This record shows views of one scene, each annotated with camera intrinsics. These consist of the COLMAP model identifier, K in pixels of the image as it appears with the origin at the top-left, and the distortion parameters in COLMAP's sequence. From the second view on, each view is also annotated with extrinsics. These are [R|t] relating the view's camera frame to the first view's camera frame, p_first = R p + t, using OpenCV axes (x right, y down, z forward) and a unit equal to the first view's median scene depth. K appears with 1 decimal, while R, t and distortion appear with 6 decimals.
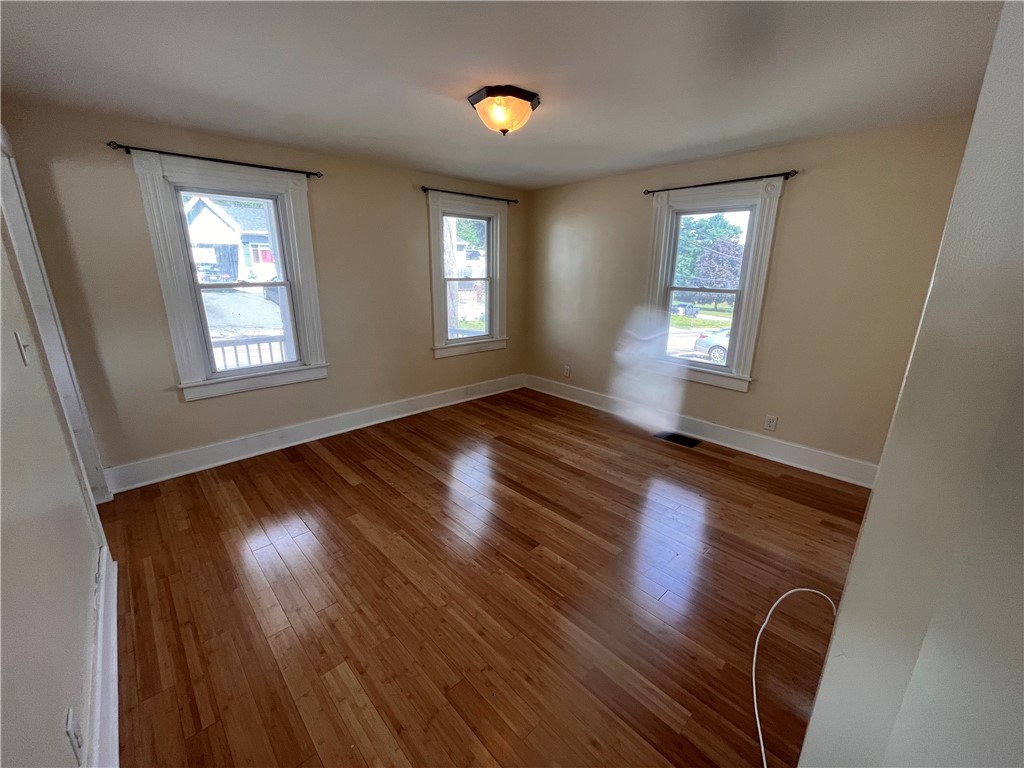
lens RADIAL K [[418.9, 0, 512.0], [0, 418.9, 384.0], [0, 0, 1]] dist [-0.002687, -0.000255]
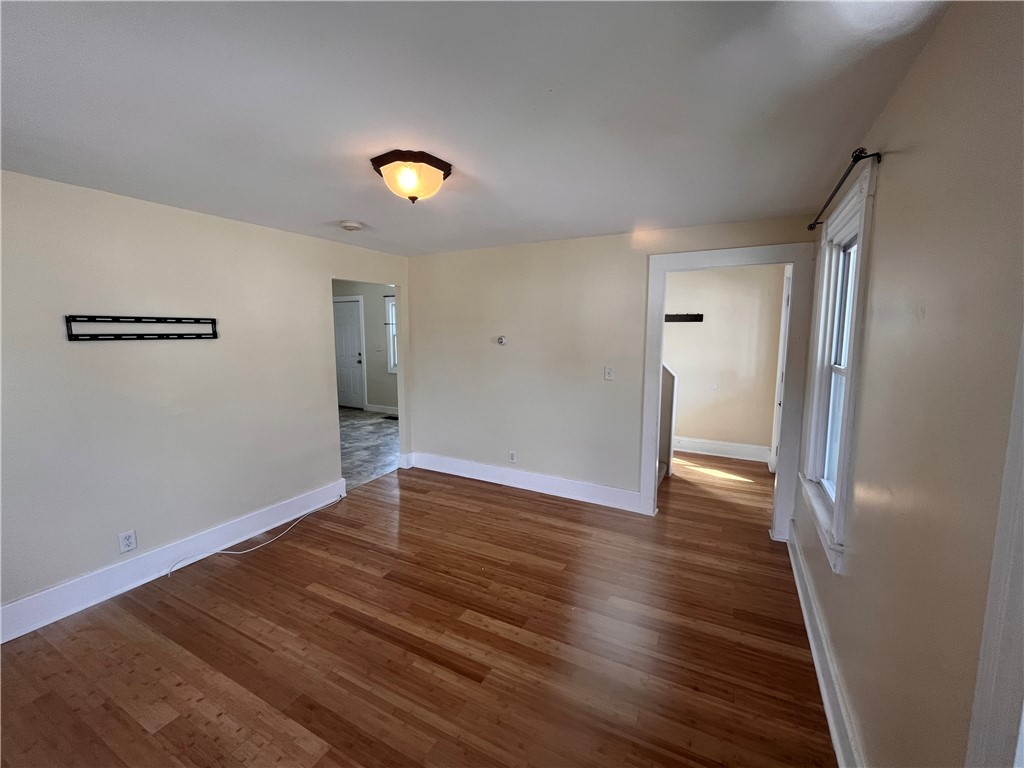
lens RADIAL K [[418.9, 0, 512.0], [0, 418.9, 384.0], [0, 0, 1]] dist [-0.002687, -0.000255]
pose [[-0.947656, 0.029662, -0.317914, 0.069138], [-0.093005, 0.926857, 0.363712, -0.481029], [0.305449, 0.374242, -0.875582, 1.664525]]
